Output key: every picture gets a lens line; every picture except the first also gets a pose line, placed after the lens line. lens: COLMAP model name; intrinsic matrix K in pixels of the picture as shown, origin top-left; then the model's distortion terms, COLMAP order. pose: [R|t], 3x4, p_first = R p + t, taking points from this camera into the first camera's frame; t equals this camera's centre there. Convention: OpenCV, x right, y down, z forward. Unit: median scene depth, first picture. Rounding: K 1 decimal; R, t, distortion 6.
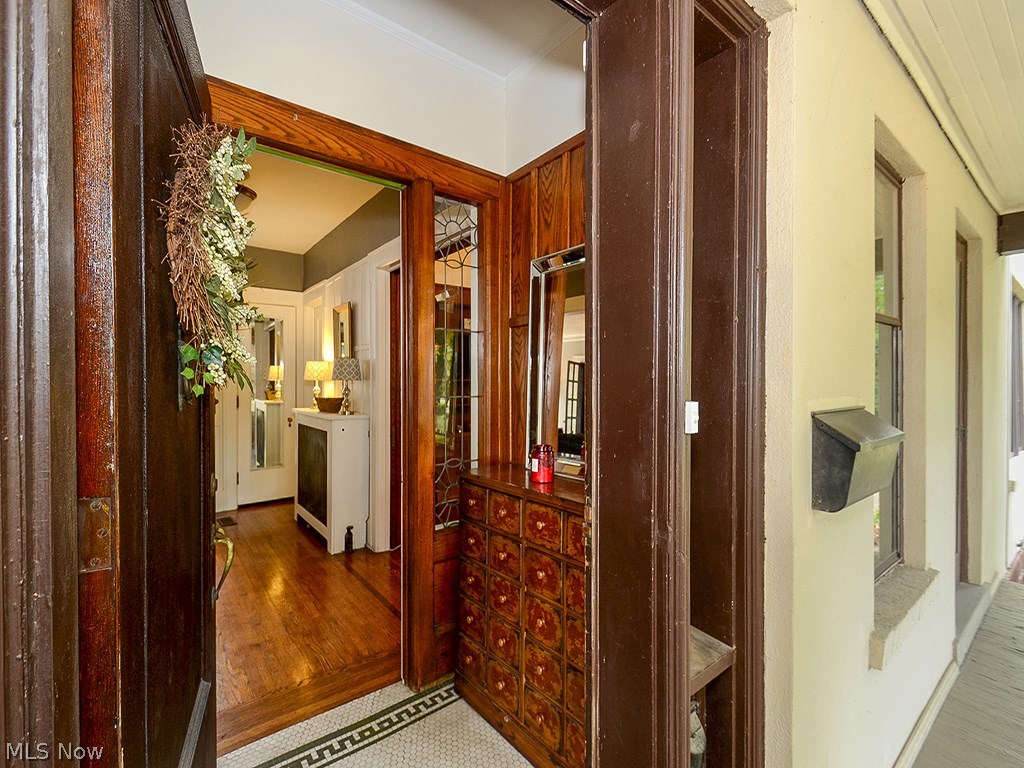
lens RADIAL K [[457.7, 0, 508.9], [0, 457.7, 384.7], [0, 0, 1]] dist [0.001157, 0.000011]
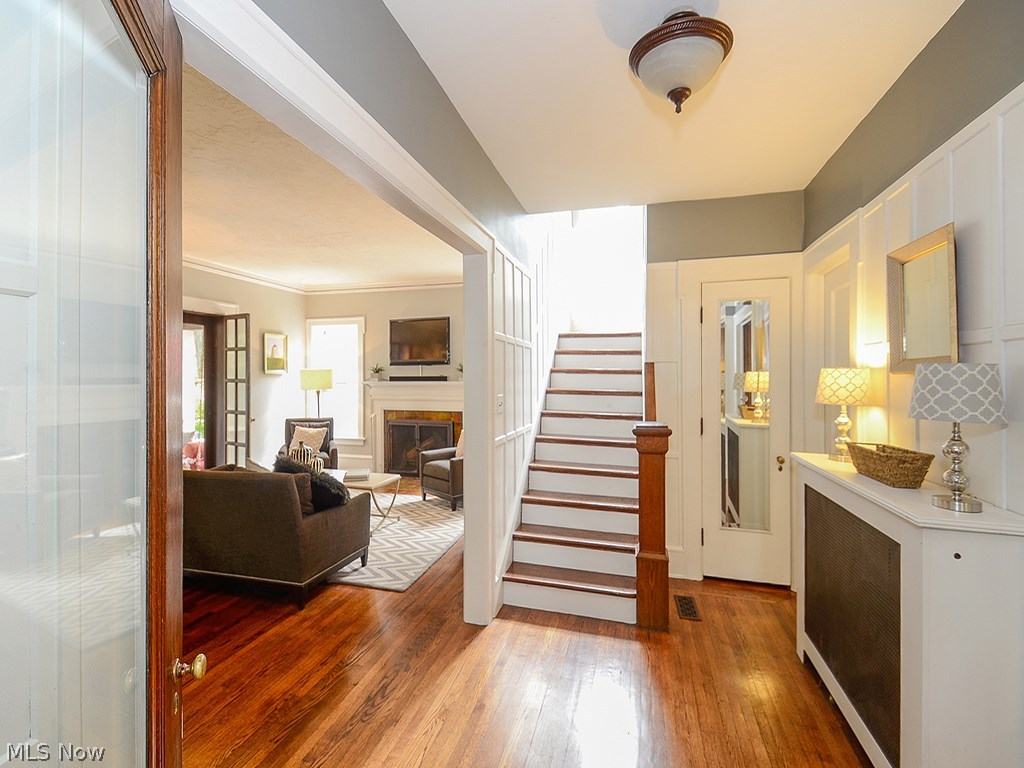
lens RADIAL K [[457.7, 0, 508.2], [0, 457.7, 381.4], [0, 0, 1]] dist [0.001157, 0.000011]
pose [[0.582894, -0.001111, -0.812547, -0.208539], [-0.002697, 0.999991, -0.003302, -0.031086], [0.812544, 0.004116, 0.582886, 0.371092]]
